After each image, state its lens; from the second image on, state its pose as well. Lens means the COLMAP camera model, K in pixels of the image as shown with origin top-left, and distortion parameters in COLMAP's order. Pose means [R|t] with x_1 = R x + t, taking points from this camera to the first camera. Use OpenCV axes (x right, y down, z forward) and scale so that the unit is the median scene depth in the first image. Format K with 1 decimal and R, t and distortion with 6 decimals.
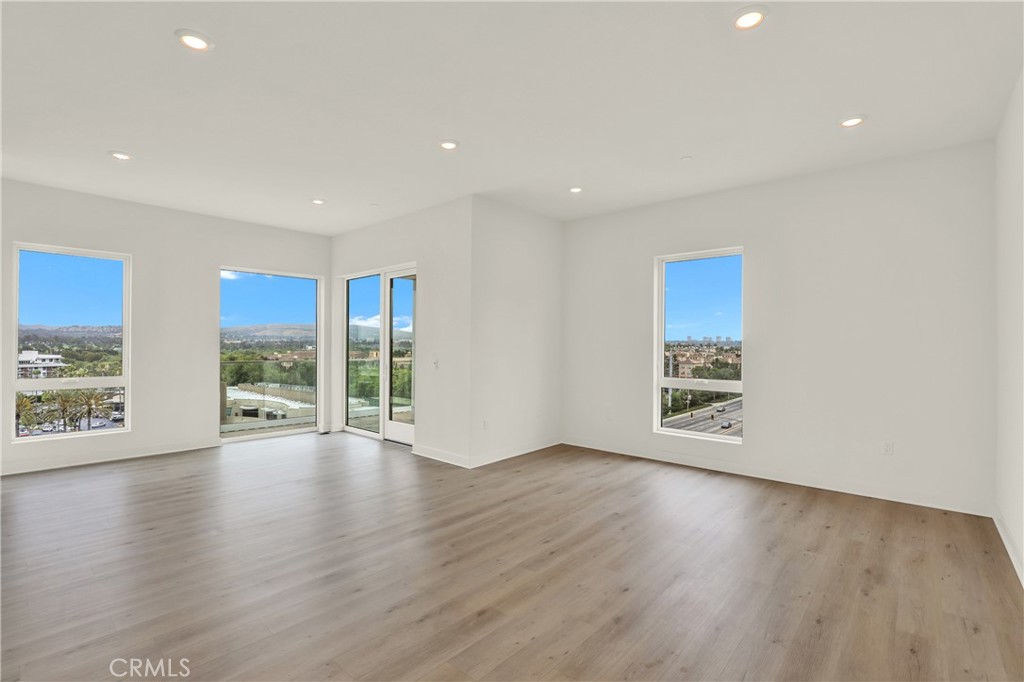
lens RADIAL K [[468.8, 0, 508.7], [0, 468.8, 343.7], [0, 0, 1]] dist [-0.038370, 0.008067]
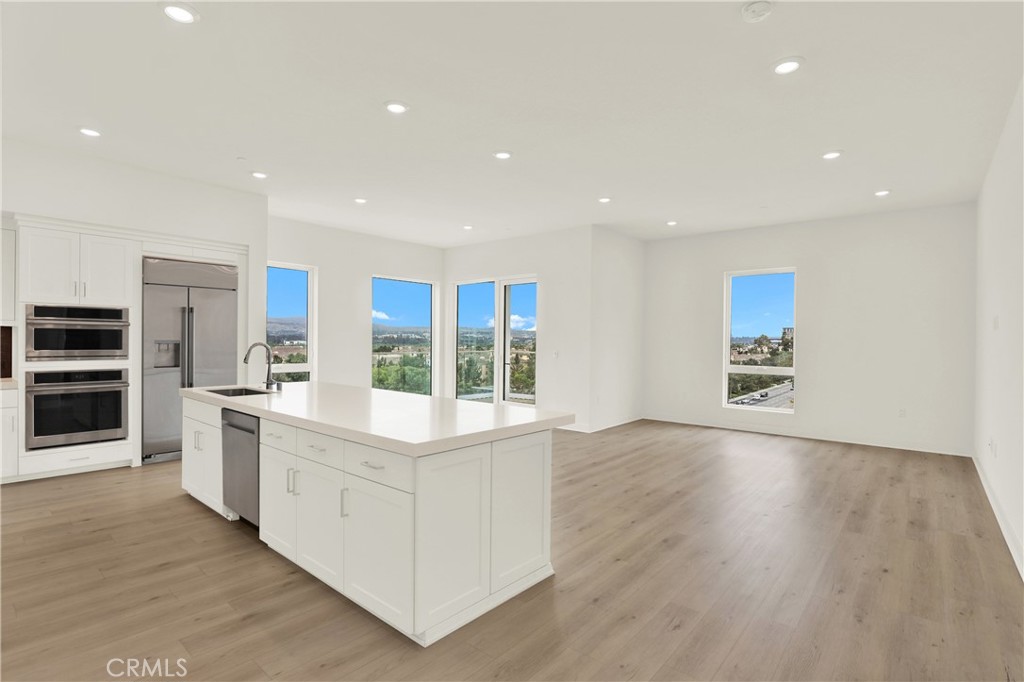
lens RADIAL K [[494.7, 0, 509.6], [0, 494.7, 343.2], [0, 0, 1]] dist [-0.035428, 0.008624]
pose [[0.999772, 0.003538, 0.021080, -0.323134], [-0.003706, 0.999962, 0.007926, 0.003149], [-0.021051, -0.008002, 0.999746, -0.367052]]
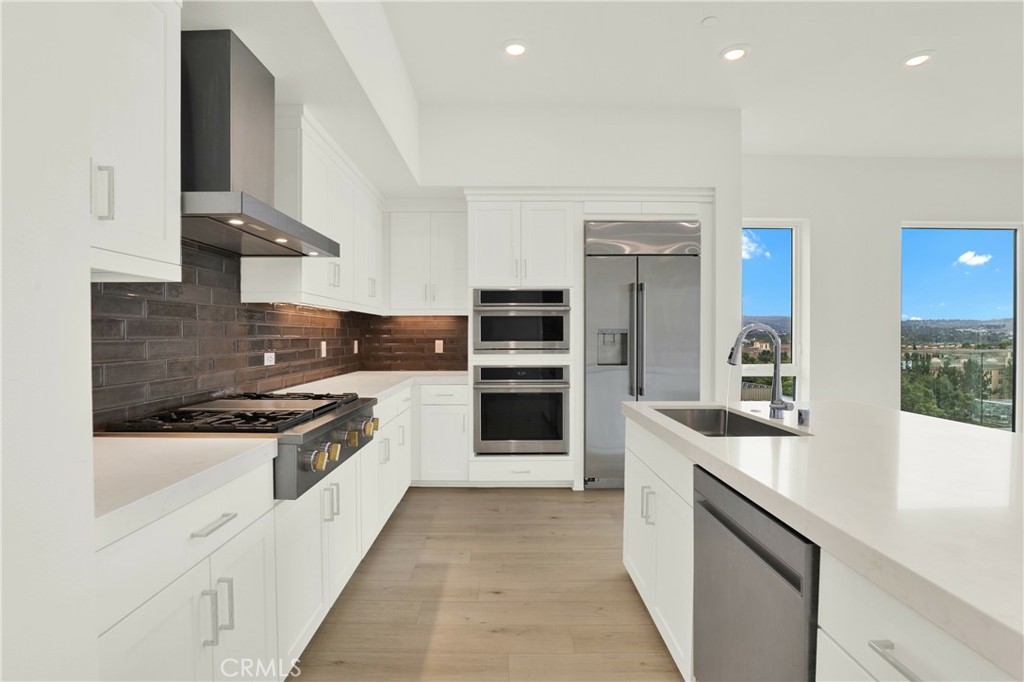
lens RADIAL K [[479.6, 0, 510.2], [0, 479.6, 341.6], [0, 0, 1]] dist [-0.039986, 0.009630]
pose [[0.671940, 0.001422, -0.740605, -0.552420], [0.006139, 0.999953, 0.007490, 0.019411], [0.740580, -0.009580, 0.671899, 0.014367]]
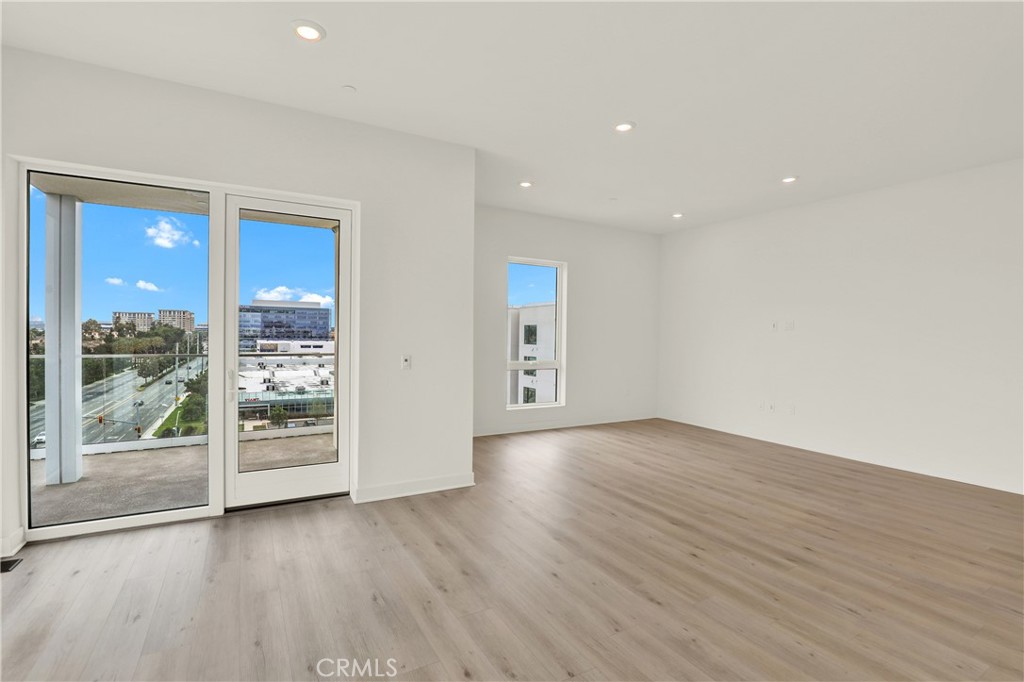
lens RADIAL K [[468.8, 0, 508.7], [0, 468.8, 343.7], [0, 0, 1]] dist [-0.038370, 0.008067]
pose [[0.318248, -0.021918, 0.947754, -0.793545], [-0.014028, 0.999514, 0.027825, -0.004543], [-0.947904, -0.022151, 0.317786, 0.650850]]
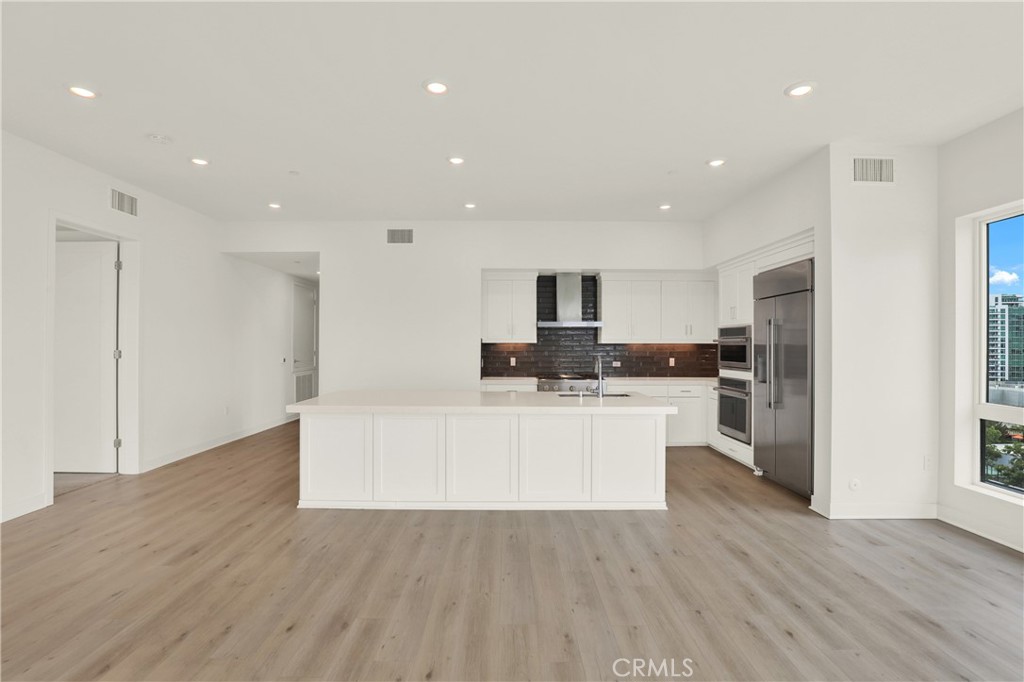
lens RADIAL K [[468.8, 0, 508.7], [0, 468.8, 343.7], [0, 0, 1]] dist [-0.038370, 0.008067]
pose [[-0.745161, -0.012839, -0.666761, -0.022825], [-0.009087, 0.999917, -0.009098, -0.001617], [0.666823, -0.000721, -0.745216, 0.919889]]
